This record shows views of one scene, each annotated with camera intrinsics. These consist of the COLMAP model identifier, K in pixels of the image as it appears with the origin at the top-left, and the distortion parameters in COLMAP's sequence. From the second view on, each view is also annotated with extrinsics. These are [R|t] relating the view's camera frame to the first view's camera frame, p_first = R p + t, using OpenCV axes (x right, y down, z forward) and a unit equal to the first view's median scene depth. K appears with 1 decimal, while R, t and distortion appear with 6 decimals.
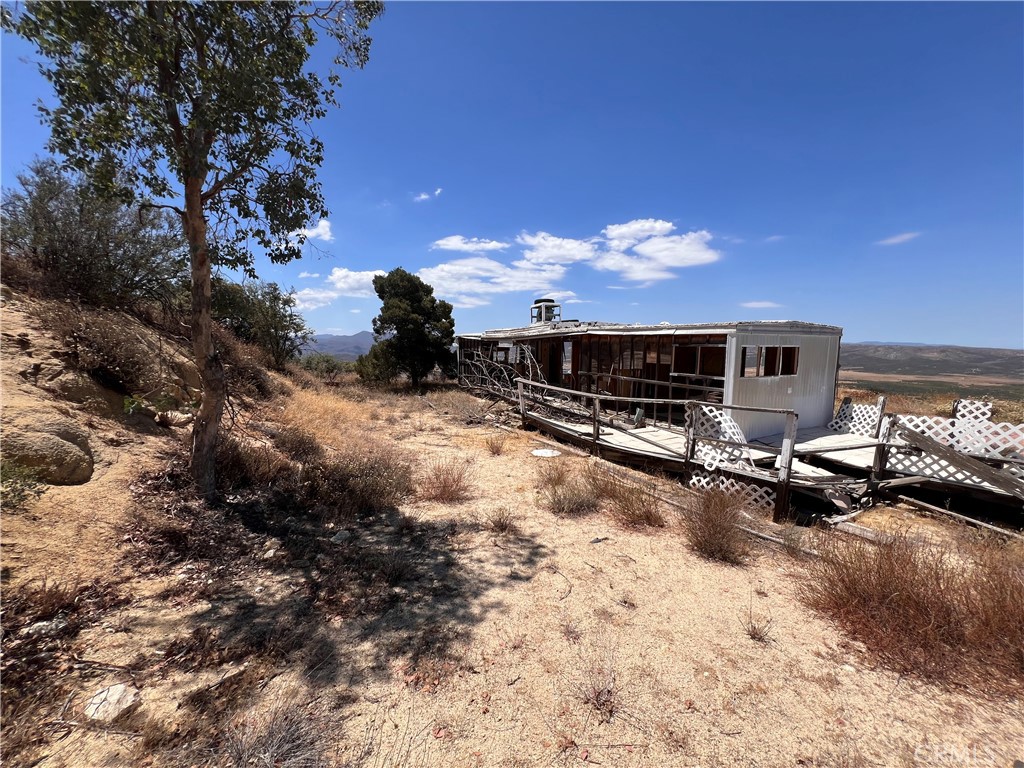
lens RADIAL K [[413.9, 0, 512.0], [0, 413.9, 392.9], [0, 0, 1]] dist [-0.007981, 0.002086]
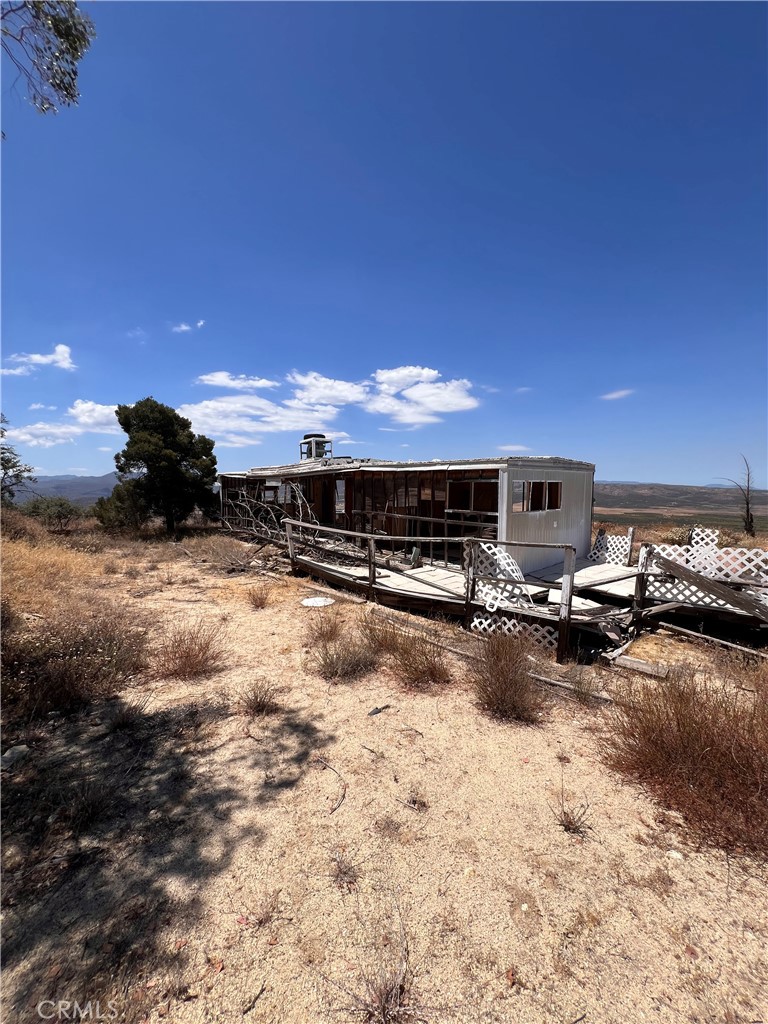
lens RADIAL K [[413.9, 0, 386.1], [0, 413.9, 521.1], [0, 0, 1]] dist [-0.007981, 0.002086]
pose [[0.972004, -0.026560, 0.233456, 0.024856], [0.033271, 0.999137, -0.024856, -0.002665], [-0.232595, 0.031927, 0.972050, 0.108067]]
